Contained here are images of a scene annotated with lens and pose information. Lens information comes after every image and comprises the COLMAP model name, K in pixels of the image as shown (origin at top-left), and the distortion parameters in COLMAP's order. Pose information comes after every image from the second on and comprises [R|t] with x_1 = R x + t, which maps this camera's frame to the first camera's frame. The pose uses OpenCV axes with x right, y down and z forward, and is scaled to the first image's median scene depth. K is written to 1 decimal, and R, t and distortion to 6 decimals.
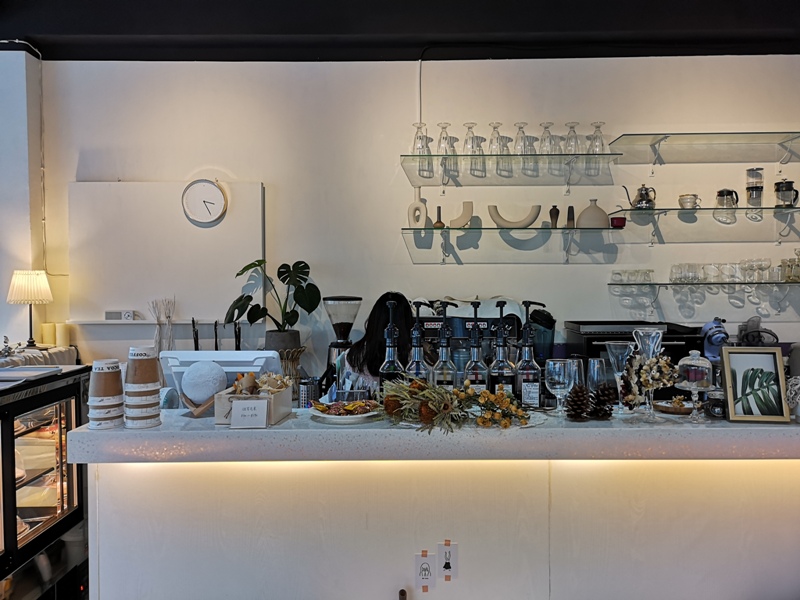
lens RADIAL K [[621.0, 0, 400.0], [0, 621.0, 300.0], [0, 0, 1]] dist [0.044633, 0.000488]
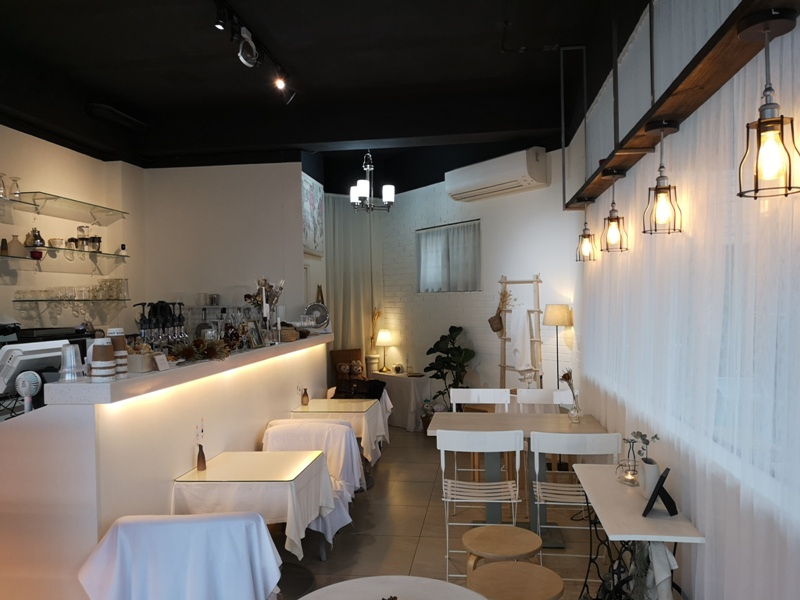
lens RADIAL K [[675.6, 0, 400.0], [0, 675.6, 300.0], [0, 0, 1]] dist [0.048818, -0.126503]
pose [[0.132427, 0.006081, 0.991174, -0.964293], [0.043935, 0.998962, -0.011999, 0.025333], [-0.990219, 0.045136, 0.132022, 0.024424]]
